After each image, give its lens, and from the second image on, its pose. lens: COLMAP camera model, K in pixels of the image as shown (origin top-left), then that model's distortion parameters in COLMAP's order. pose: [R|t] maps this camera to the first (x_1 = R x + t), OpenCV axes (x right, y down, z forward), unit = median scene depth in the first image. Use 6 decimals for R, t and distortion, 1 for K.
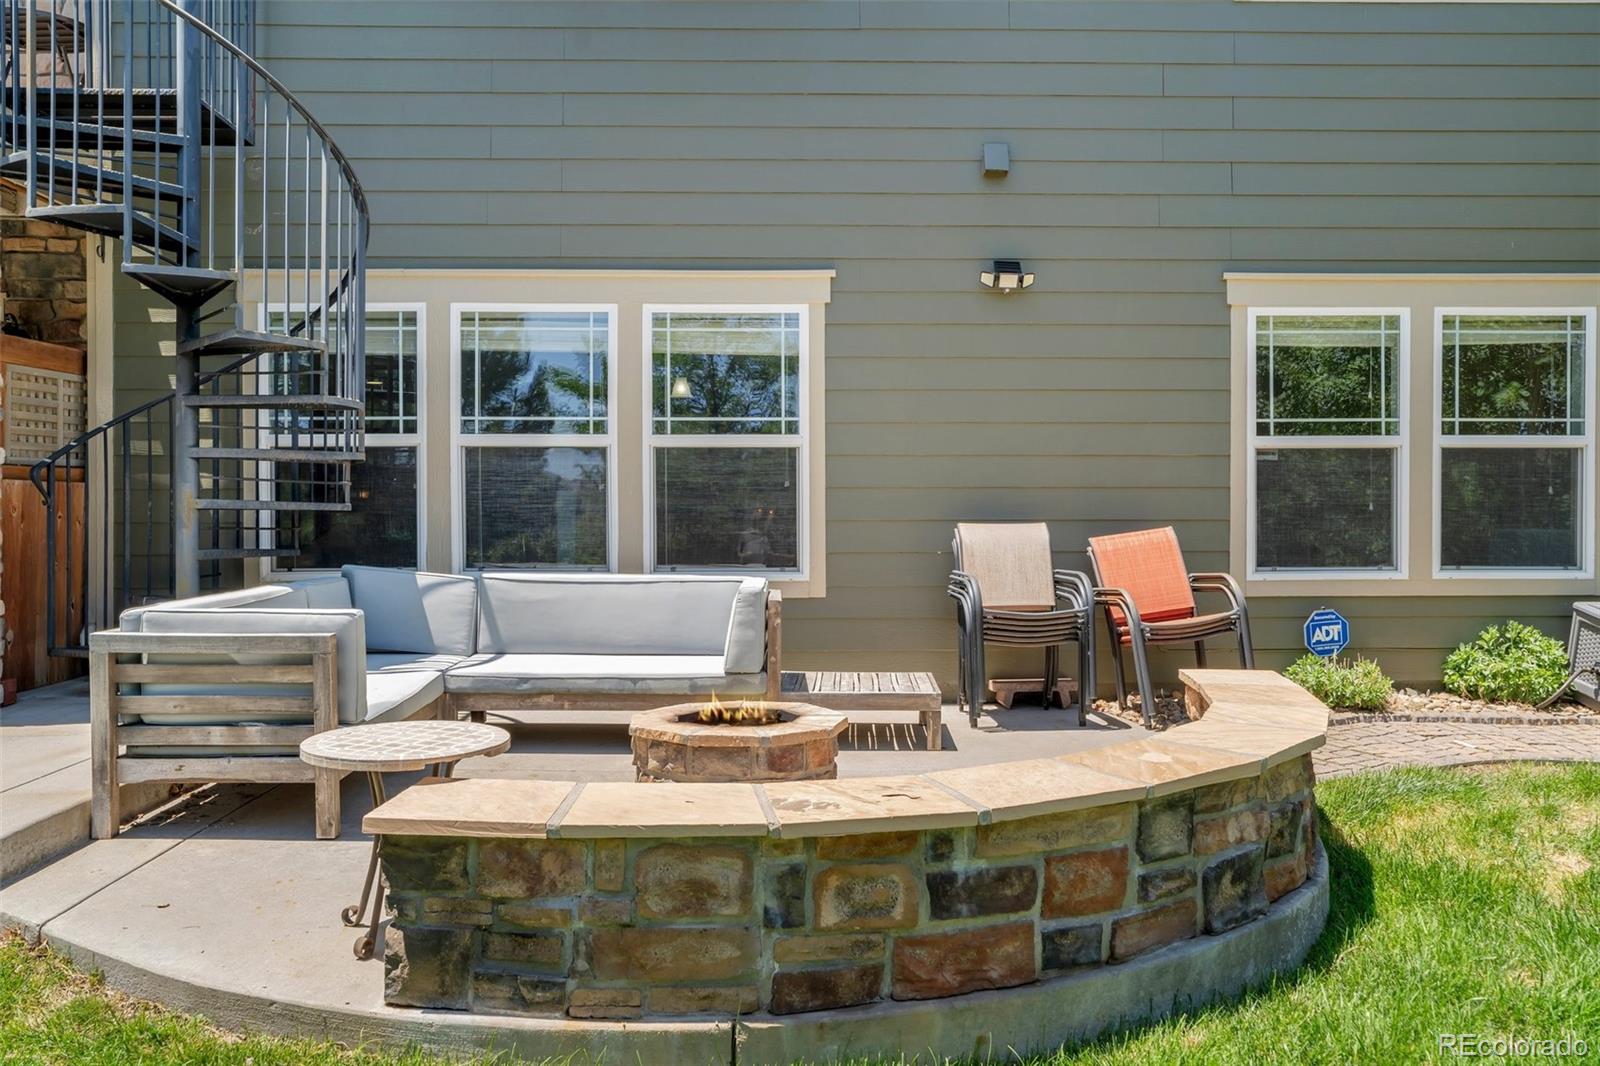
lens RADIAL K [[1296.1, 0, 800.0], [0, 1296.1, 533.0], [0, 0, 1]] dist [-0.007738, -0.004357]
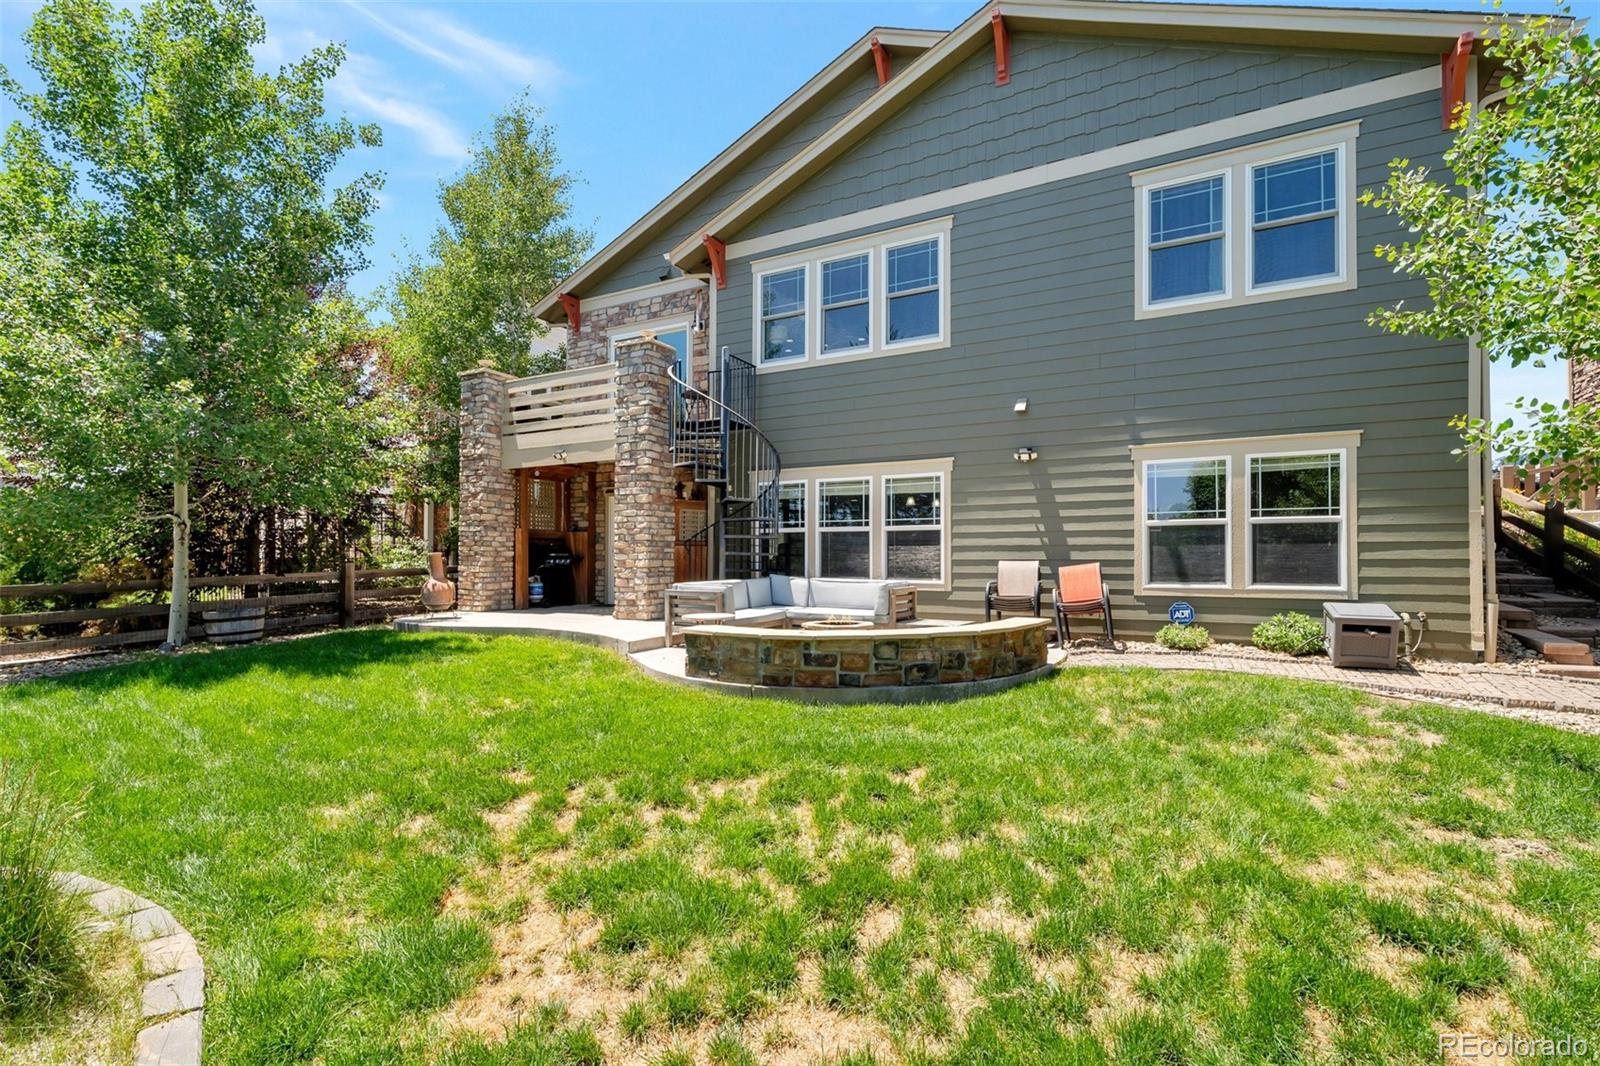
lens RADIAL K [[732.2, 0, 799.1], [0, 732.2, 560.2], [0, 0, 1]] dist [-0.000951, -0.000079]
pose [[0.864074, 0.001985, -0.503361, 0.476880], [-0.008063, 0.999919, -0.009897, 0.007568], [0.503301, 0.012610, 0.864019, -0.342174]]
